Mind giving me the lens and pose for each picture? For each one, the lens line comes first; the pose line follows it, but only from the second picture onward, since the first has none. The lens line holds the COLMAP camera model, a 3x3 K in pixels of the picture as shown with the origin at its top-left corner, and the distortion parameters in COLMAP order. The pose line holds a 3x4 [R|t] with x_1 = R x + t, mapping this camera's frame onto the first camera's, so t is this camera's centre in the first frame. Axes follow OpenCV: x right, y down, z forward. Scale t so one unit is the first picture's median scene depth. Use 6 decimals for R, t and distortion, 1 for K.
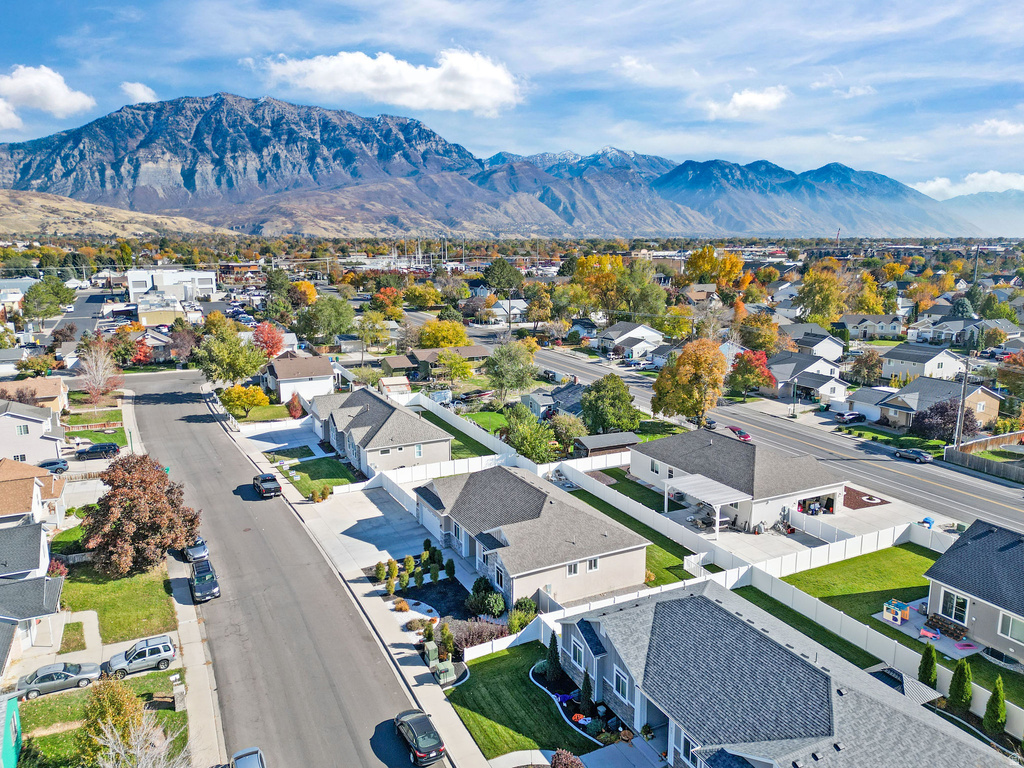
lens RADIAL K [[720.5, 0, 512.3], [0, 720.5, 371.5], [0, 0, 1]] dist [0.077798, -0.070440]
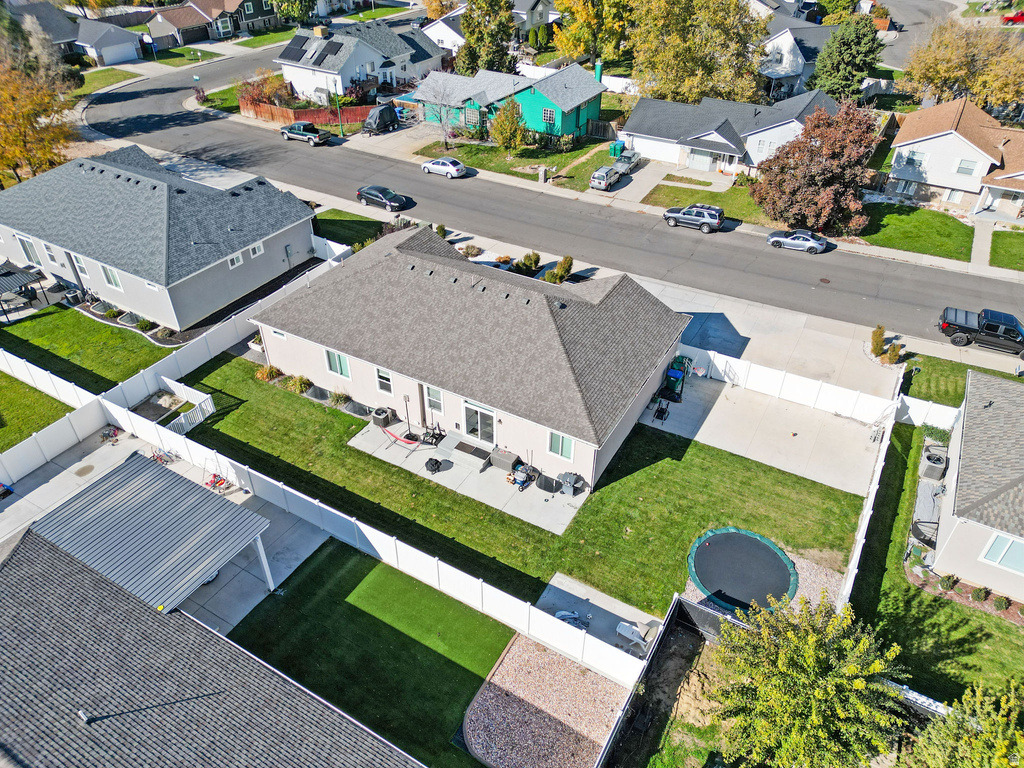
lens RADIAL K [[720.5, 0, 512.3], [0, 720.5, 371.5], [0, 0, 1]] dist [0.077798, -0.070440]
pose [[-0.835651, 0.321027, -0.445679, 0.318176], [-0.102825, 0.705636, 0.701074, -0.249552], [0.539551, 0.631680, -0.556656, 1.619806]]
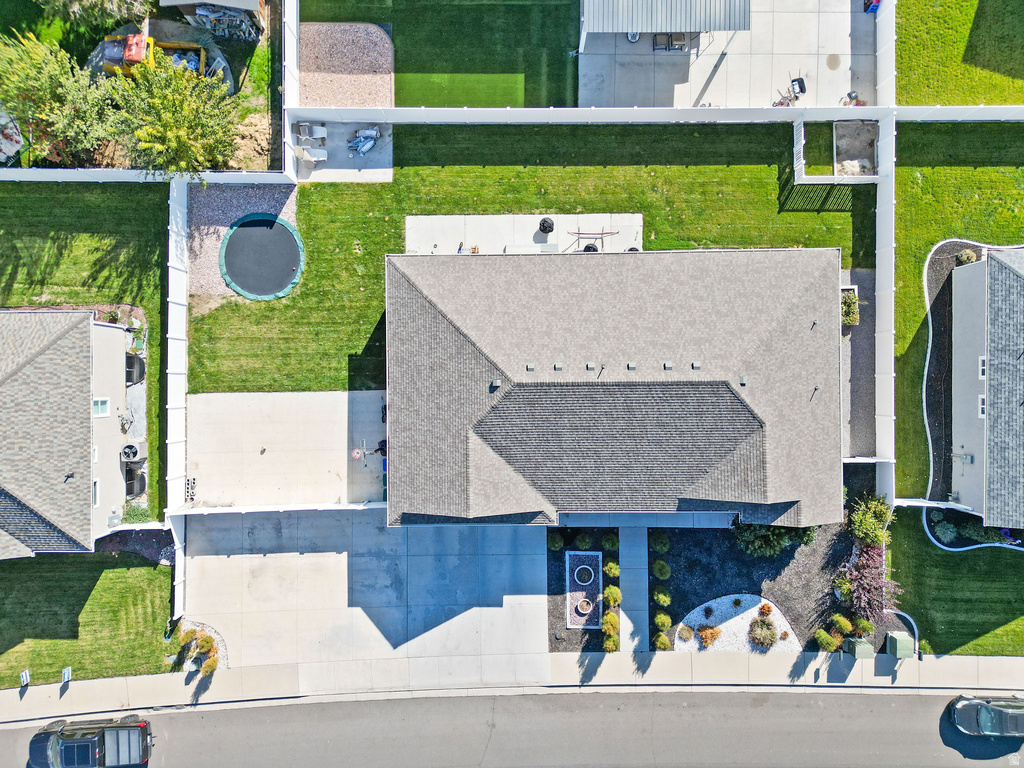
lens RADIAL K [[739.8, 0, 512.0], [0, 739.8, 384.0], [0, 0, 1]] dist [0.035682, -0.003689]
pose [[0.450156, -0.892949, 0.001284, -0.025389], [0.167966, 0.086088, 0.982027, -0.402010], [-0.877010, -0.441849, 0.188738, 1.116877]]
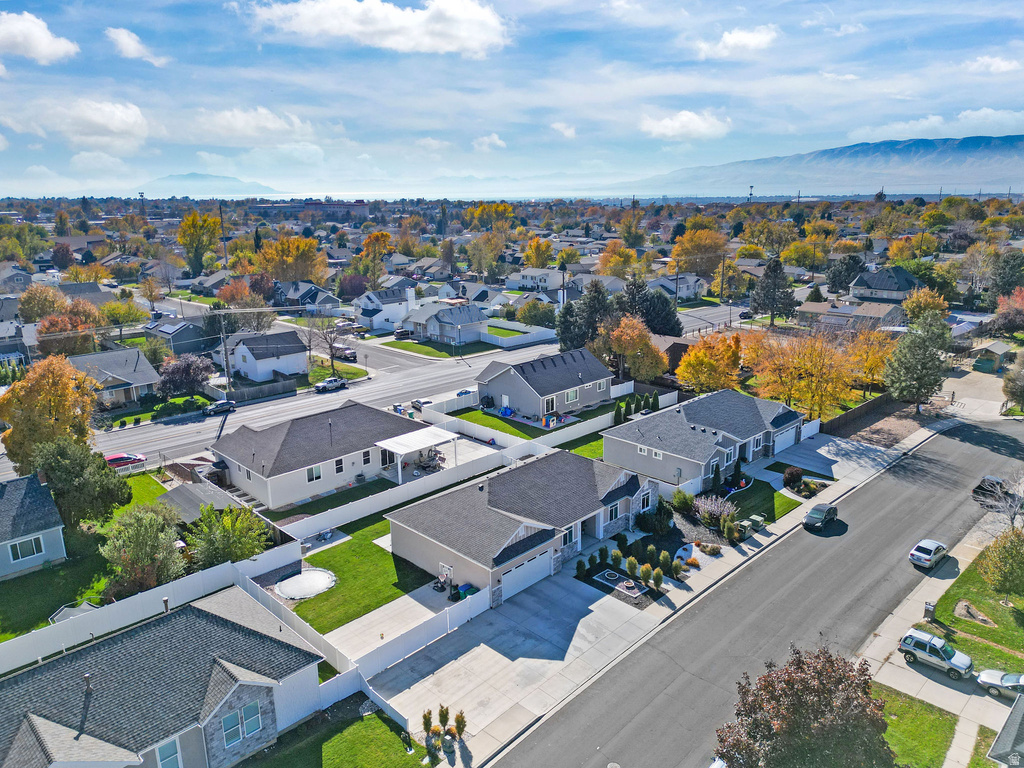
lens RADIAL K [[720.5, 0, 512.3], [0, 720.5, 371.5], [0, 0, 1]] dist [0.077798, -0.070440]
pose [[-0.302824, -0.222542, 0.926700, -0.964619], [0.188503, 0.939160, 0.287133, -0.278119], [-0.934219, 0.261636, -0.242450, 1.402699]]
